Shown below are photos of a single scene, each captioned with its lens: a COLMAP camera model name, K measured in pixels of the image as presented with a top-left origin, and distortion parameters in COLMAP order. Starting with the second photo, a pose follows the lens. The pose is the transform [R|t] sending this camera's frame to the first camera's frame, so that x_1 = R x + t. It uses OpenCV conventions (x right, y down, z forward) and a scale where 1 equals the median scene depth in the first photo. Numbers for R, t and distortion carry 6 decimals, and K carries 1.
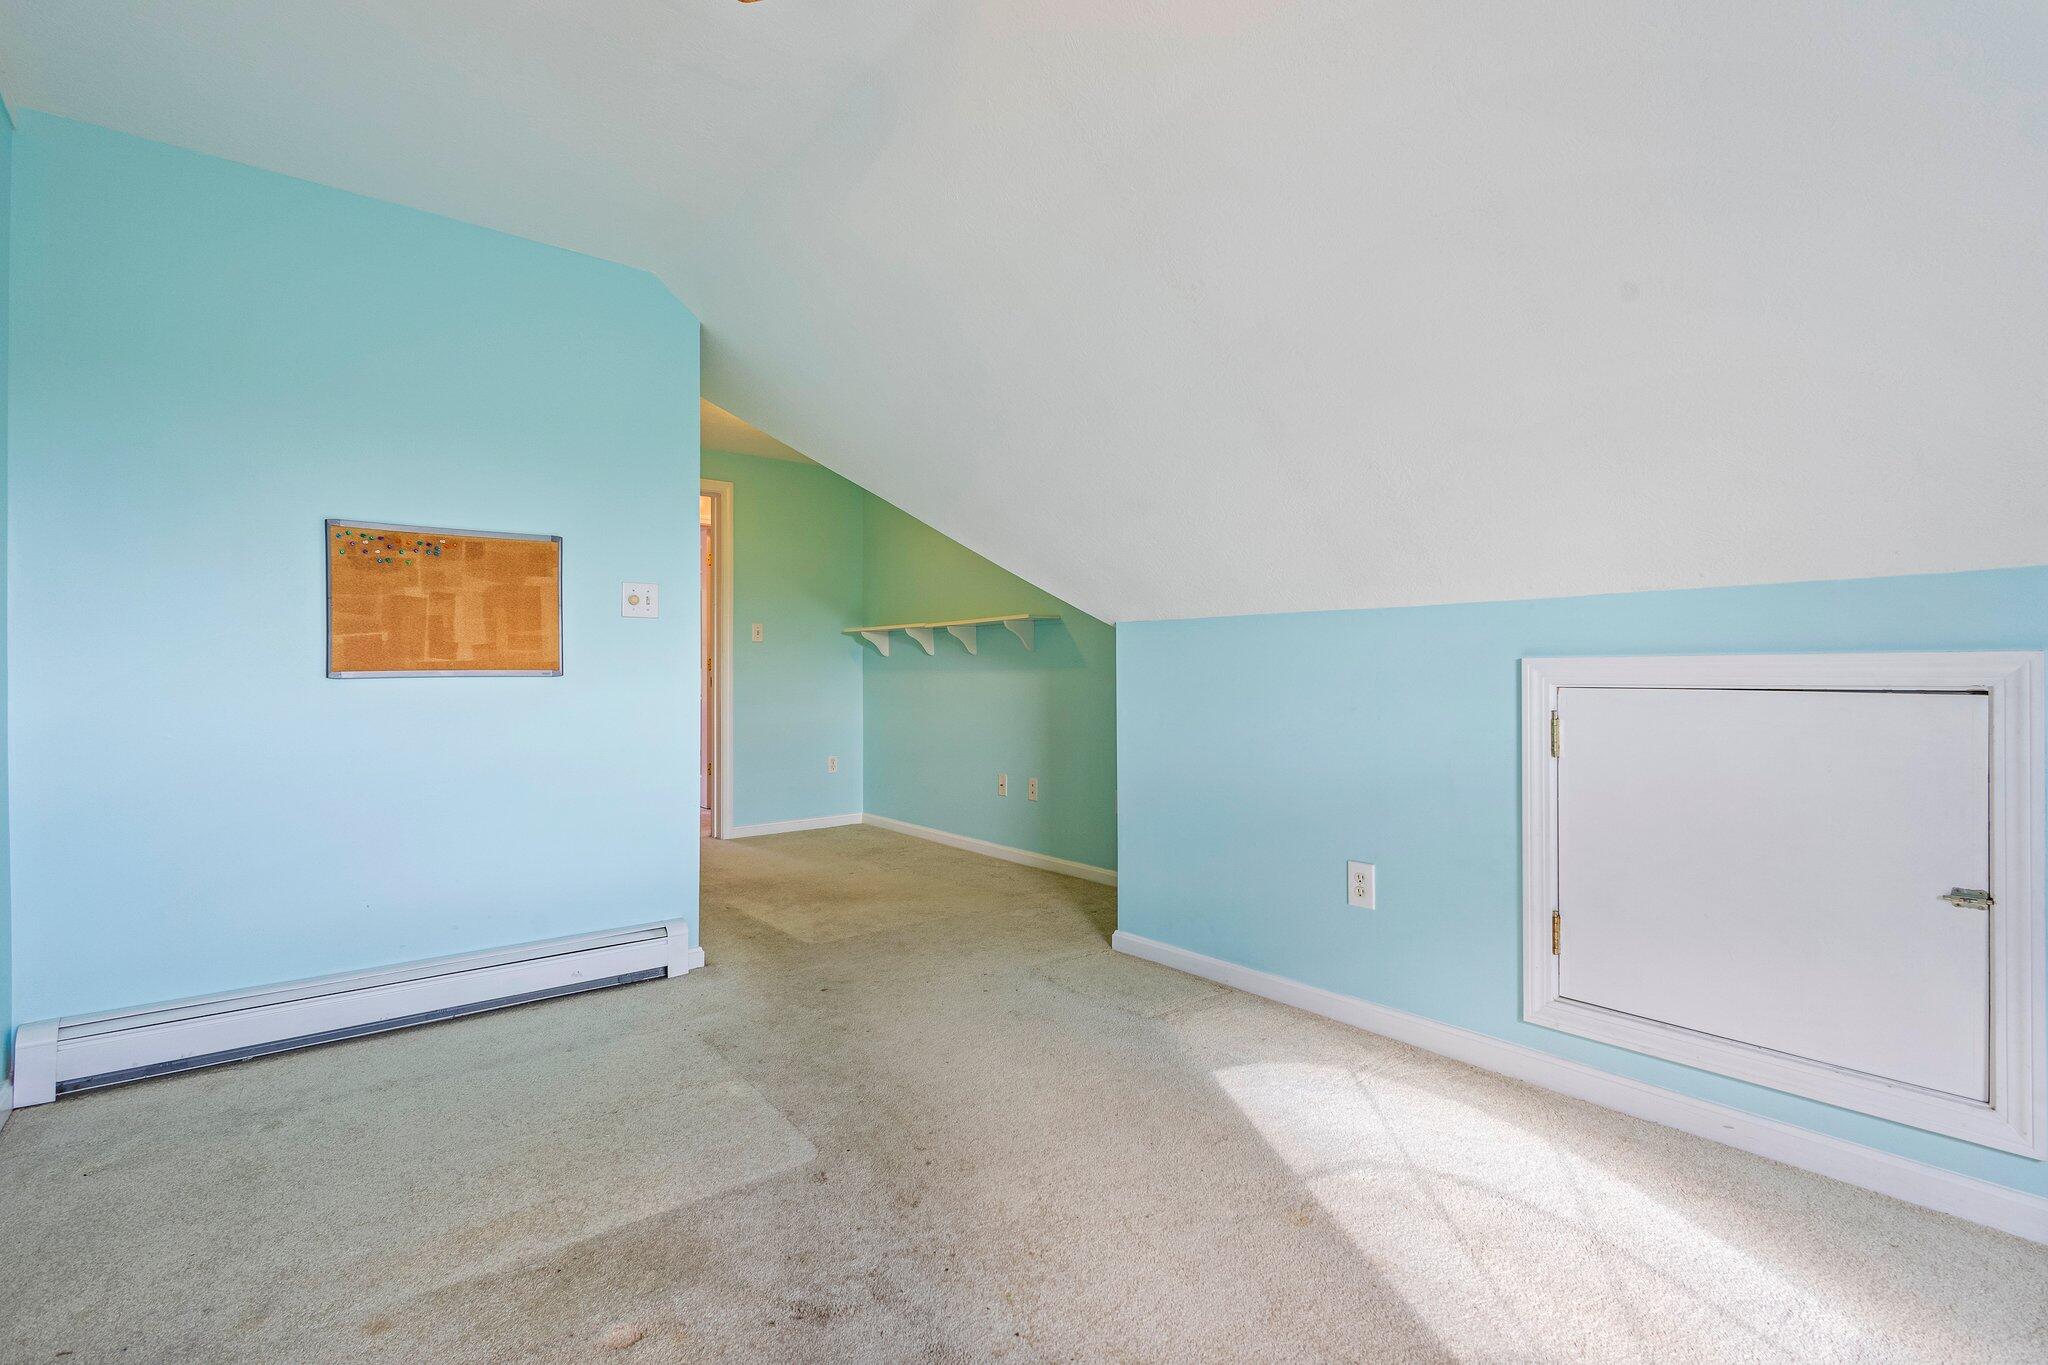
lens RADIAL K [[936.4, 0, 1023.4], [0, 936.4, 672.7], [0, 0, 1]] dist [0.003142, -0.000952]
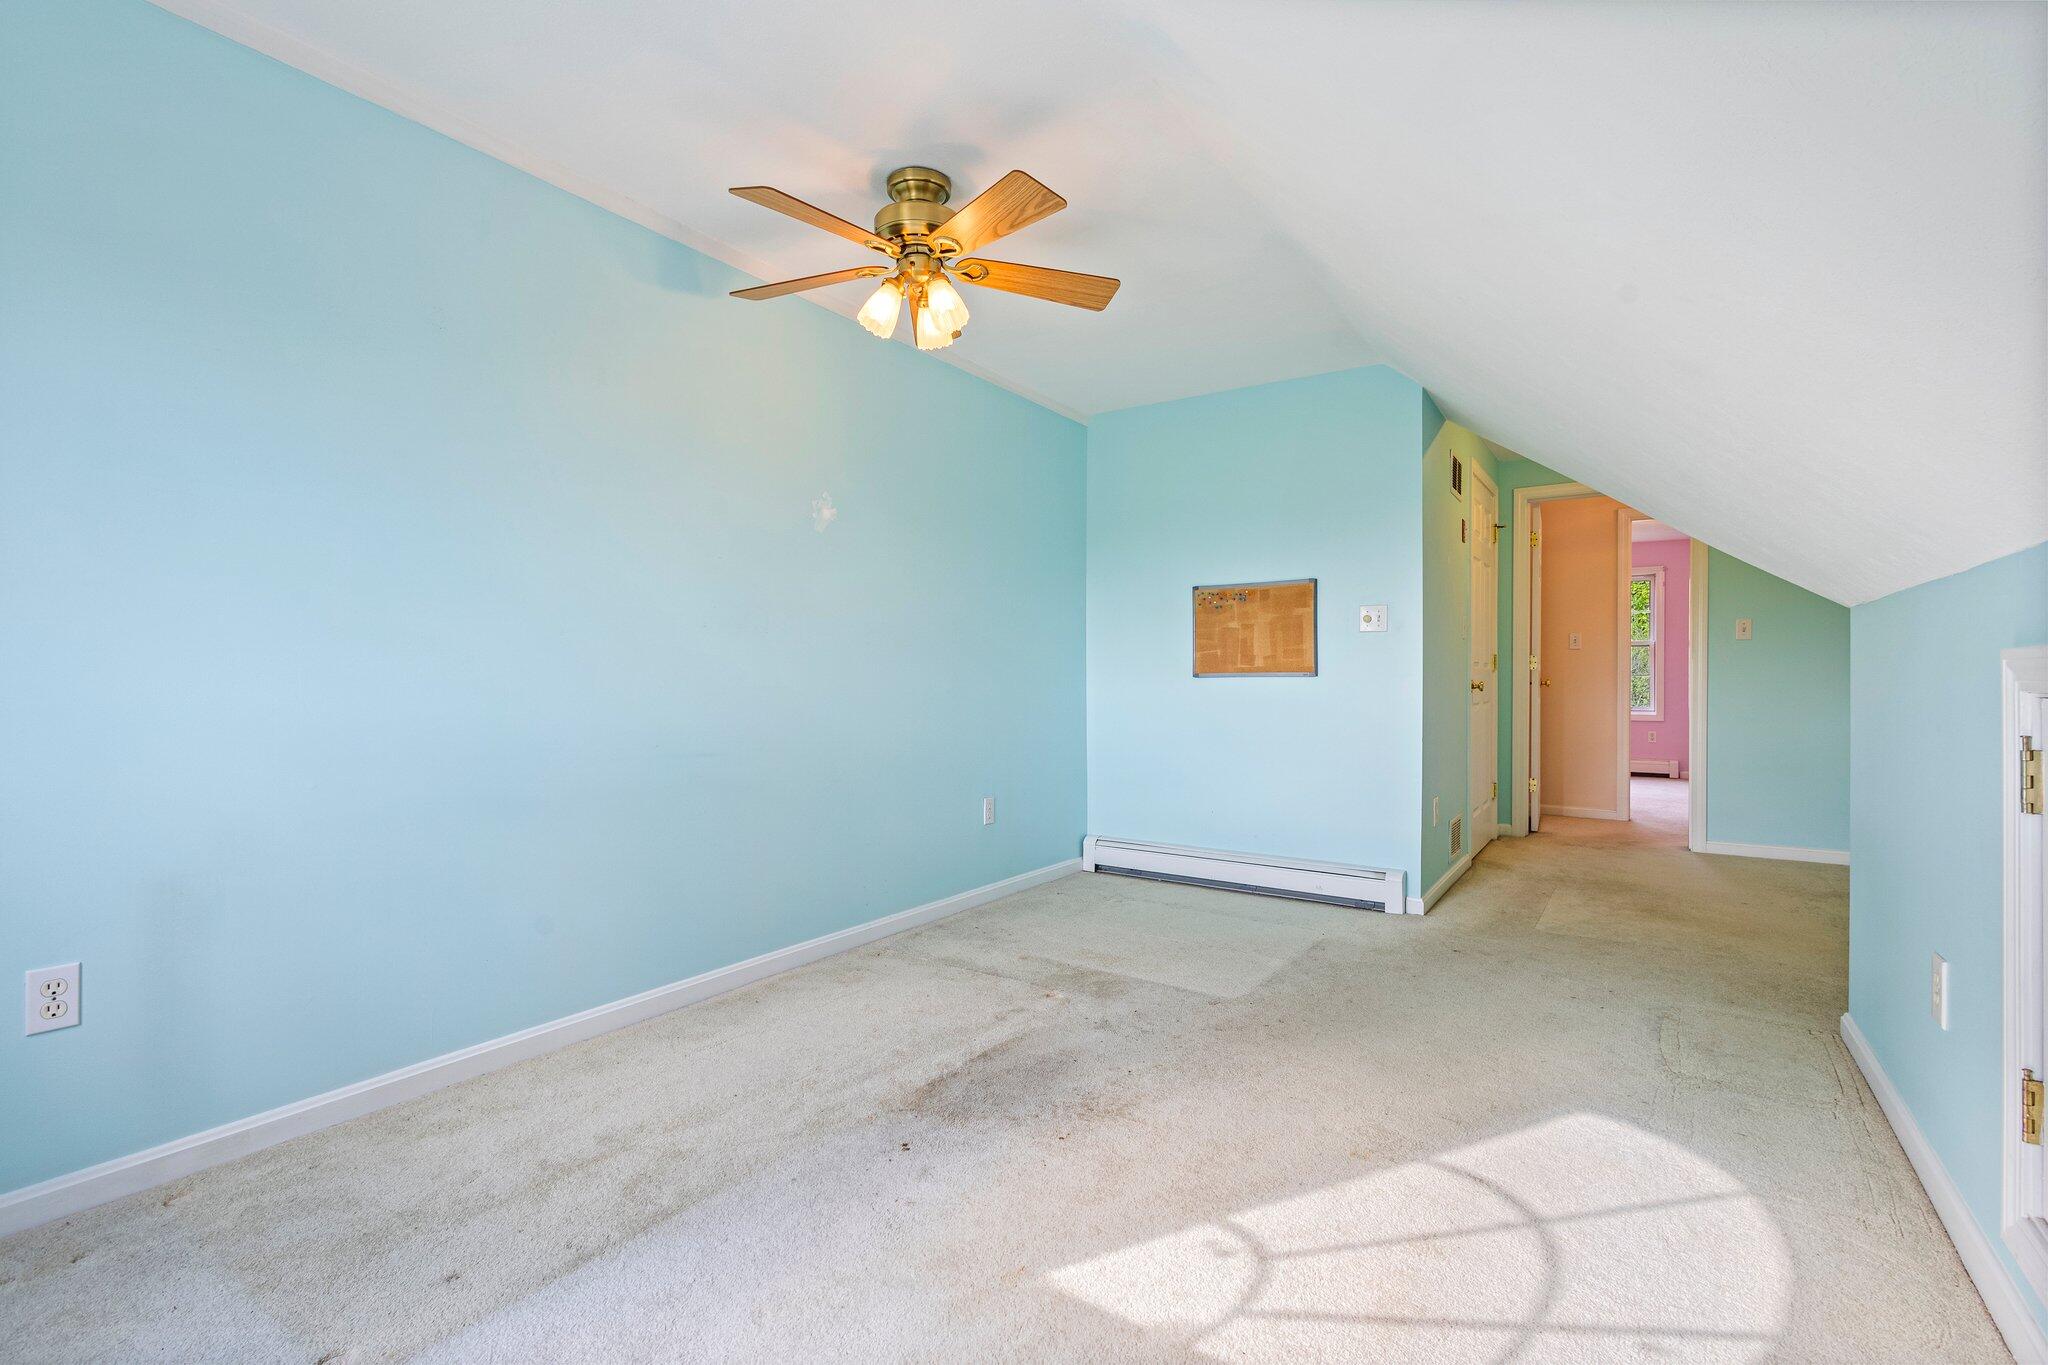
lens RADIAL K [[936.4, 0, 1023.4], [0, 936.4, 672.7], [0, 0, 1]] dist [0.003142, -0.000952]
pose [[0.290042, -0.000277, -0.957014, 0.807707], [0.000421, 1.000000, -0.000162, -0.002250], [0.957014, -0.000356, 0.290042, 0.176446]]
